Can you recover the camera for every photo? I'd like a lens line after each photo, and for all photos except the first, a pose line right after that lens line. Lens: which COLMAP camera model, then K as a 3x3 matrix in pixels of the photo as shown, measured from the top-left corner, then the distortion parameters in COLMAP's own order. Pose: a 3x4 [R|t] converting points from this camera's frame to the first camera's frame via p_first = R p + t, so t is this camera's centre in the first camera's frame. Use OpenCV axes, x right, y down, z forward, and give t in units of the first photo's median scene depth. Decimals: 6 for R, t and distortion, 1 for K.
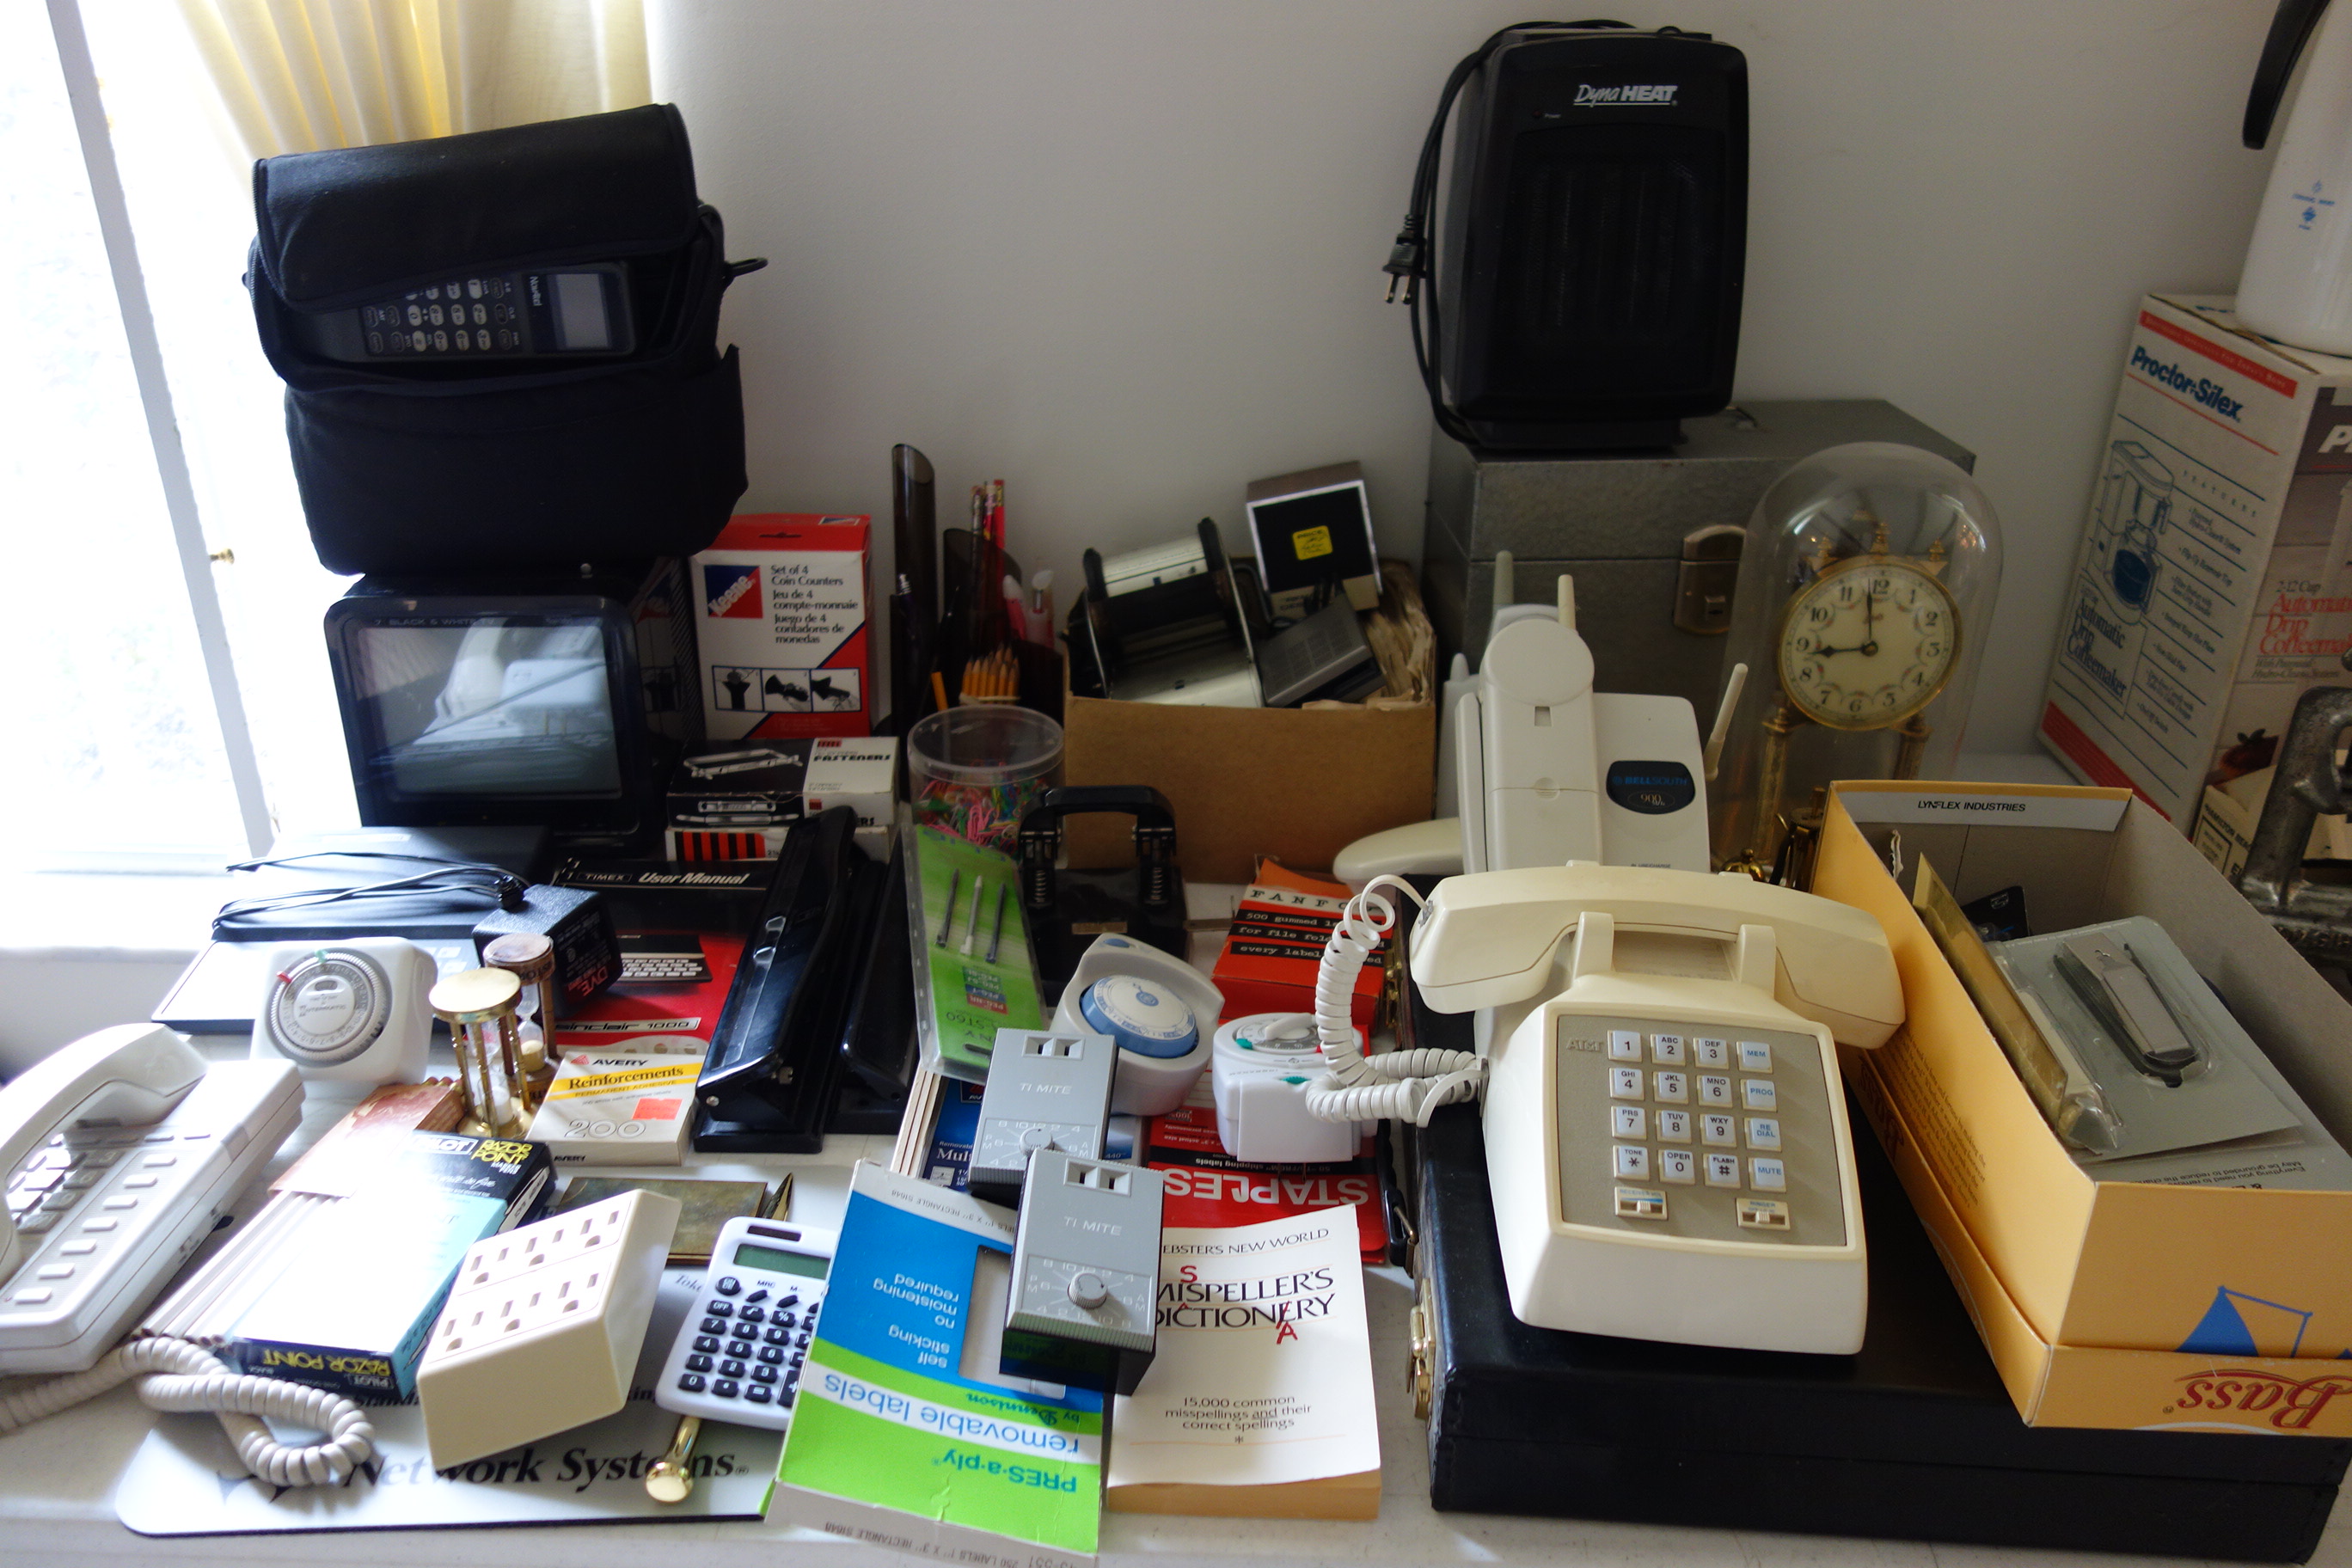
lens RADIAL K [[1859.9, 0, 1176.0], [0, 1859.9, 784.0], [0, 0, 1]] dist [0.013318, -0.010600]
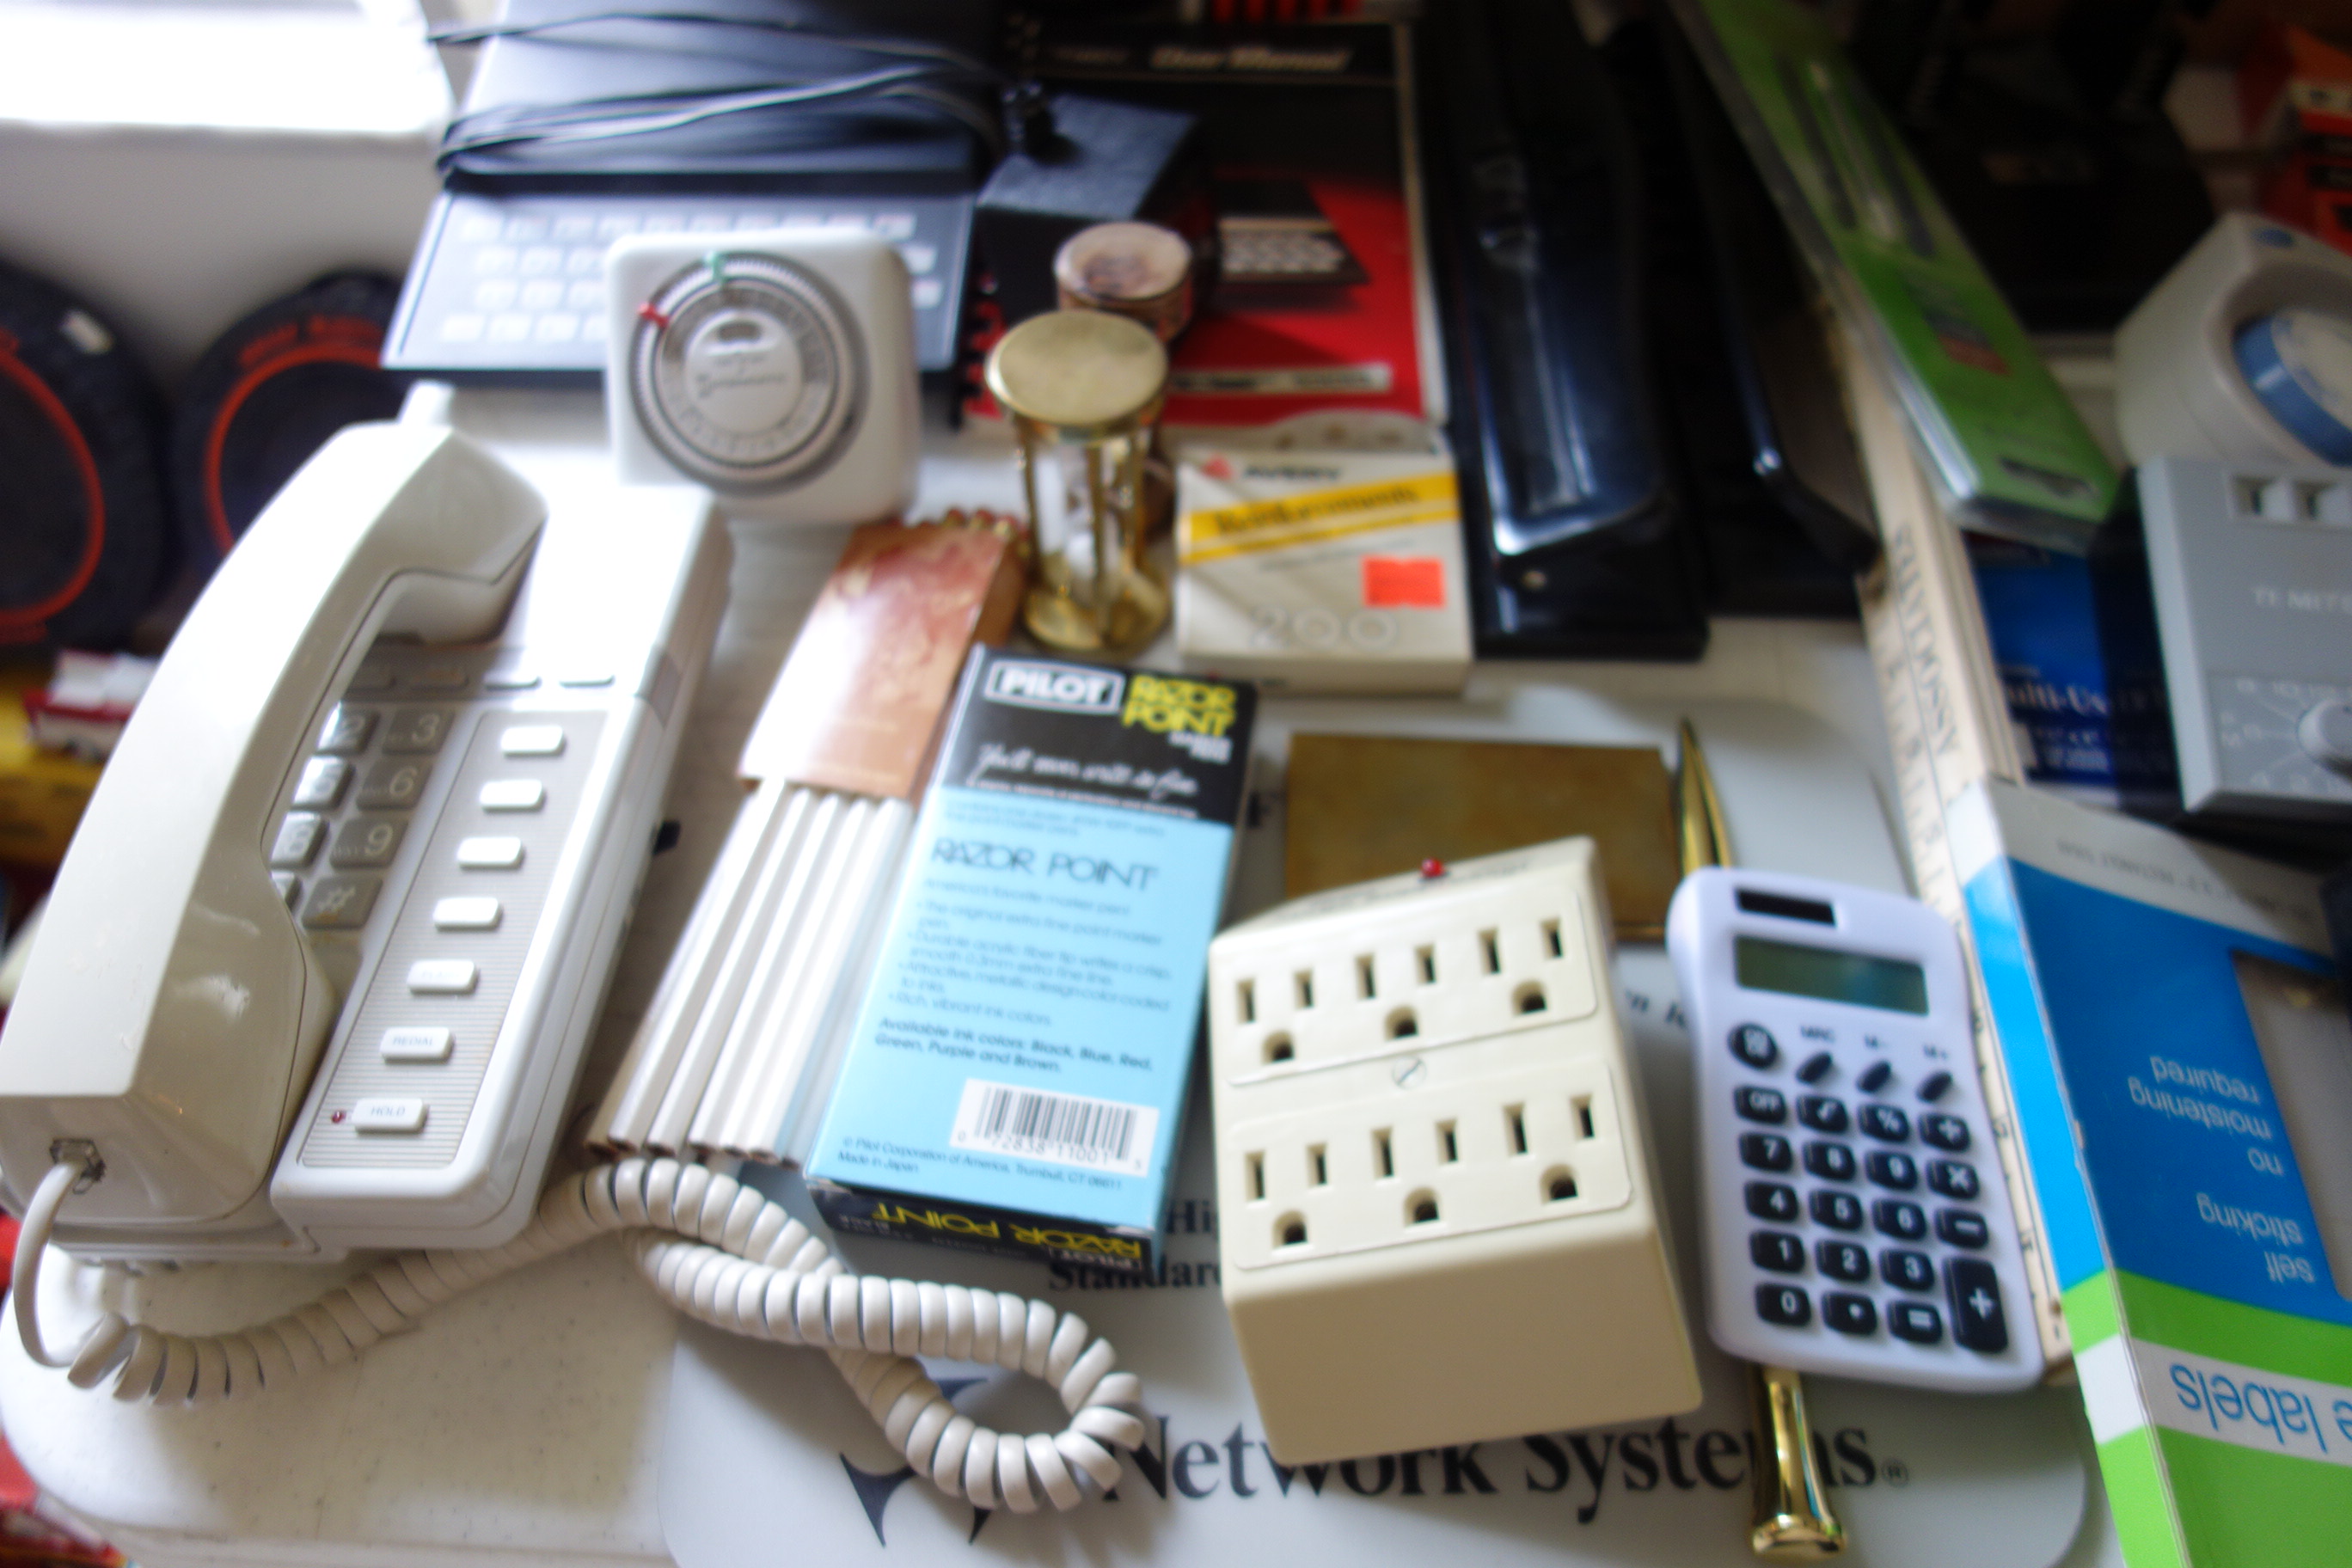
lens RADIAL K [[1859.9, 0, 1176.0], [0, 1859.9, 784.0], [0, 0, 1]] dist [0.013318, -0.010600]
pose [[0.999479, 0.015110, -0.028523, -0.296550], [-0.000365, 0.888893, 0.458115, -0.012528], [0.032276, -0.457866, 0.888435, 0.462468]]
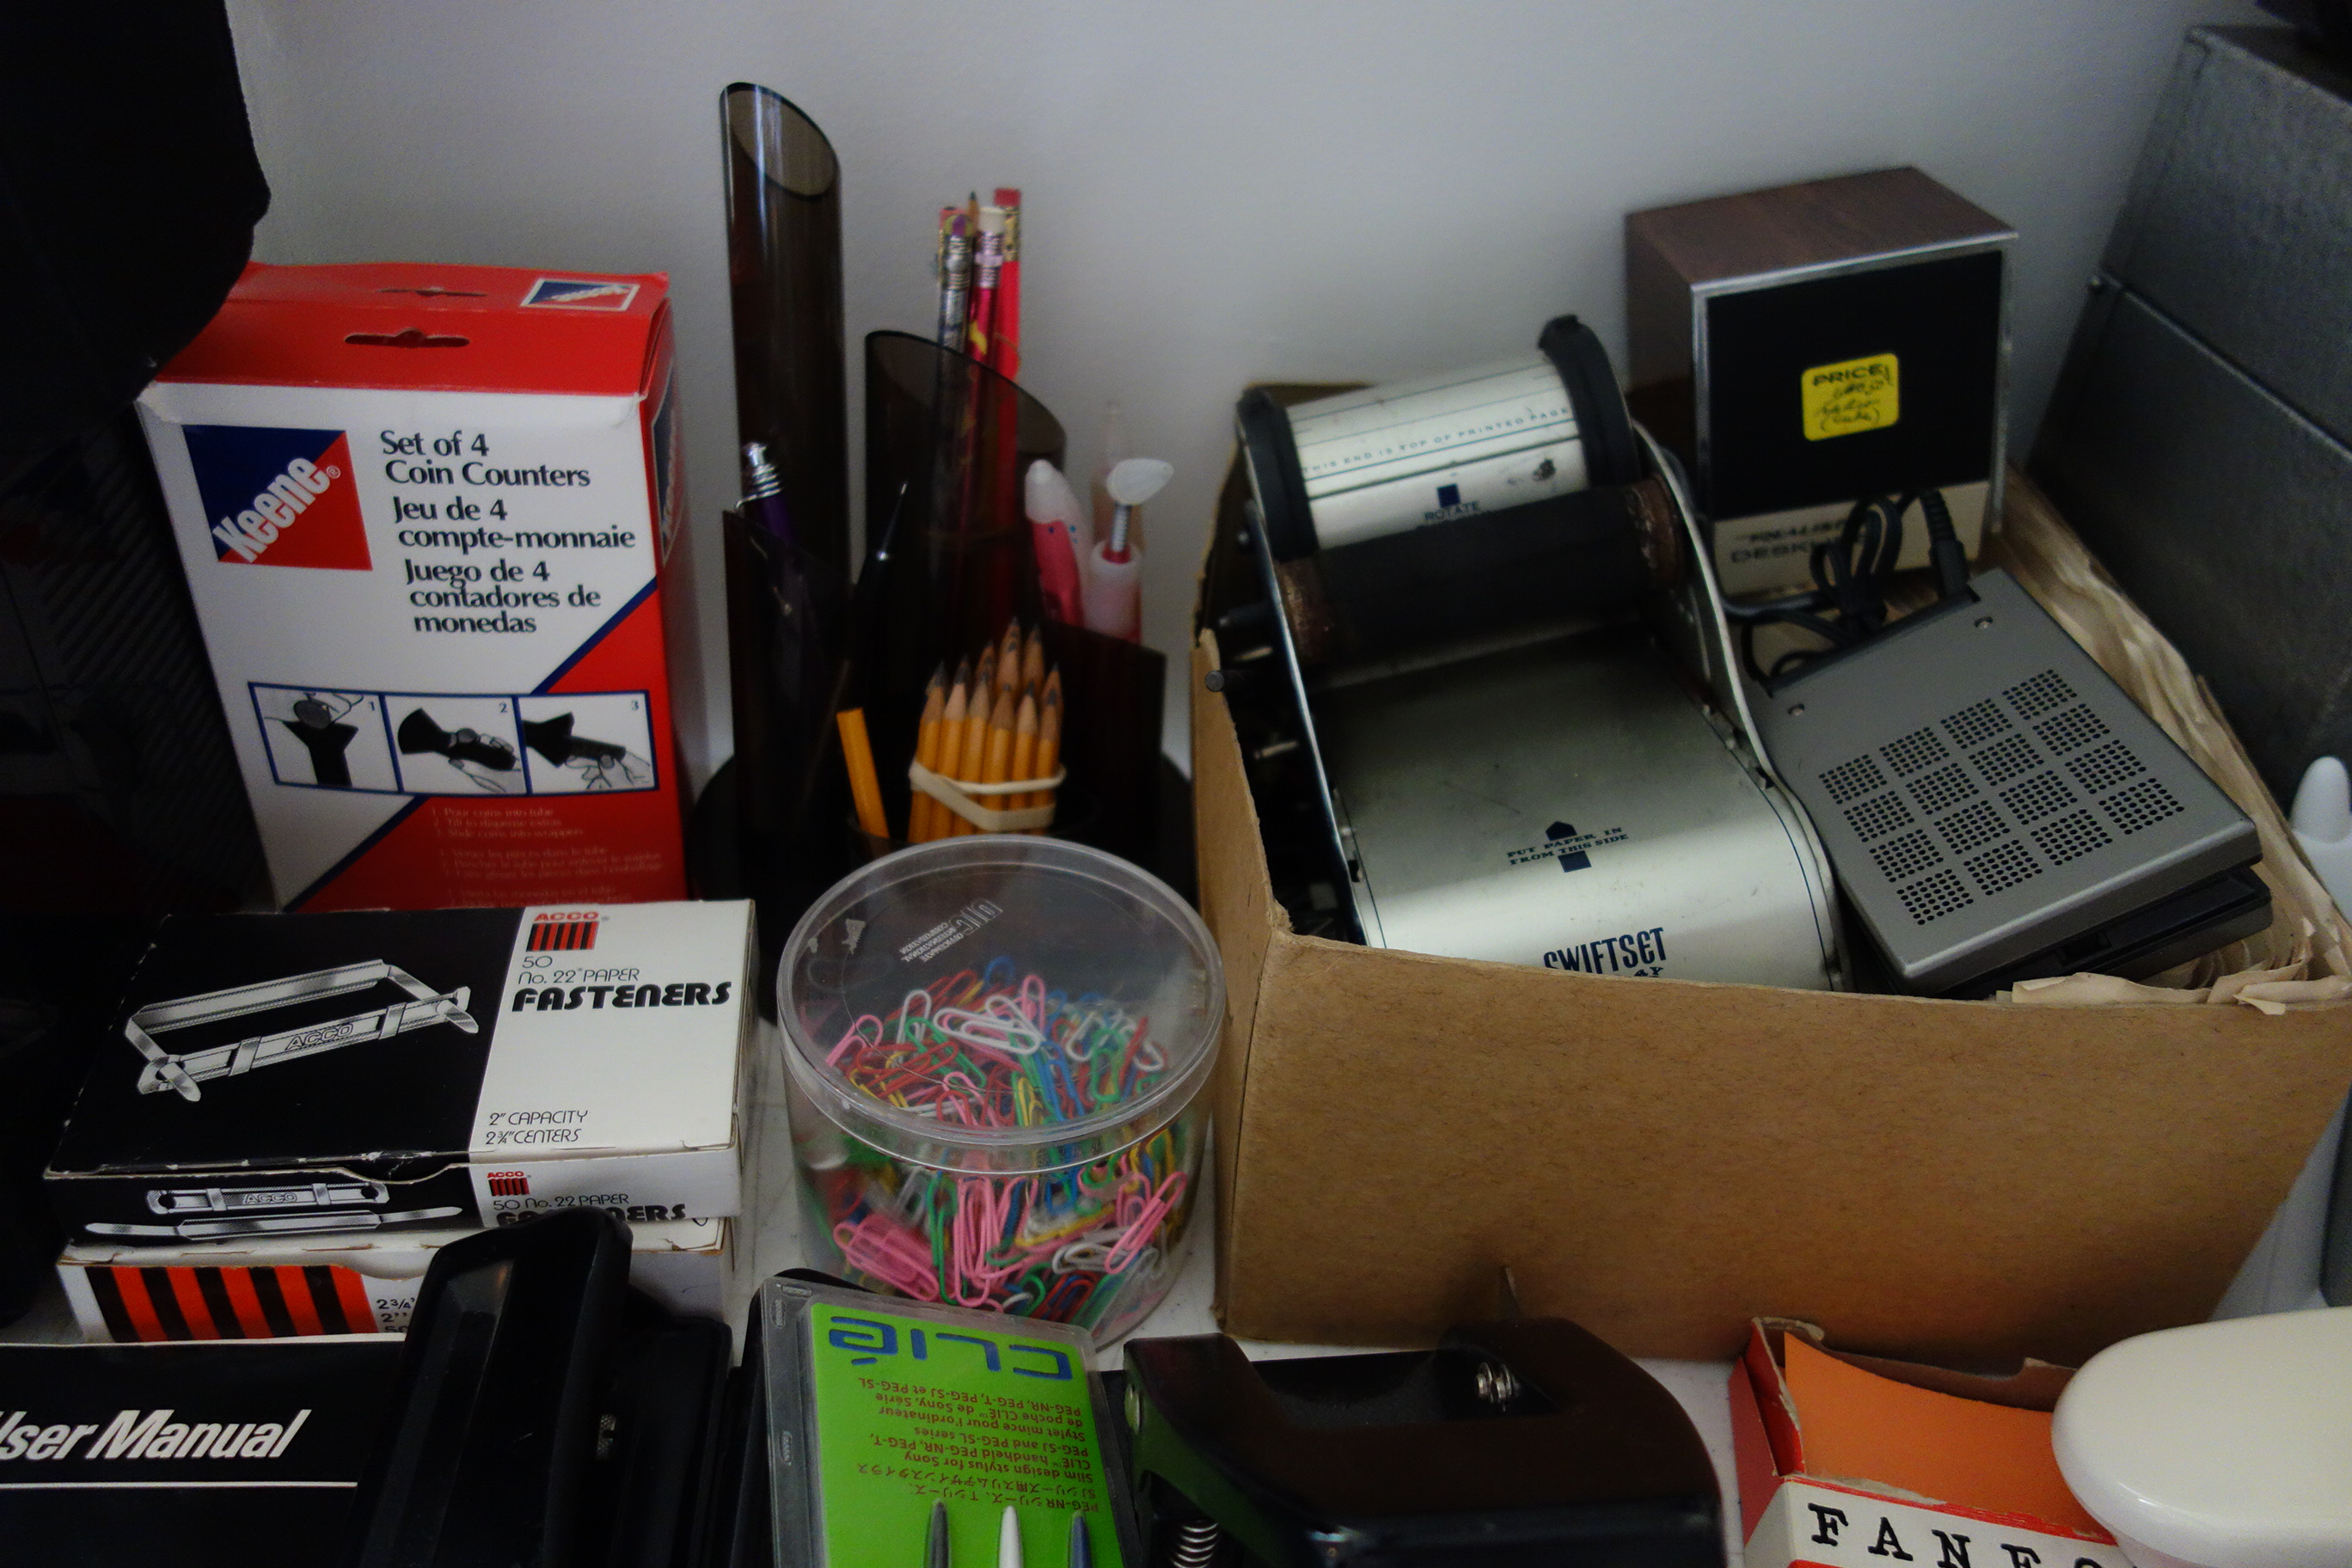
lens RADIAL K [[1850.0, 0, 1166.4], [0, 1850.0, 785.5], [0, 0, 1]] dist [0.008211, -0.001817]
pose [[0.997865, 0.011925, 0.064217, -0.110113], [-0.023495, 0.982916, 0.182551, -0.145515], [-0.060943, -0.183670, 0.981097, 0.774018]]
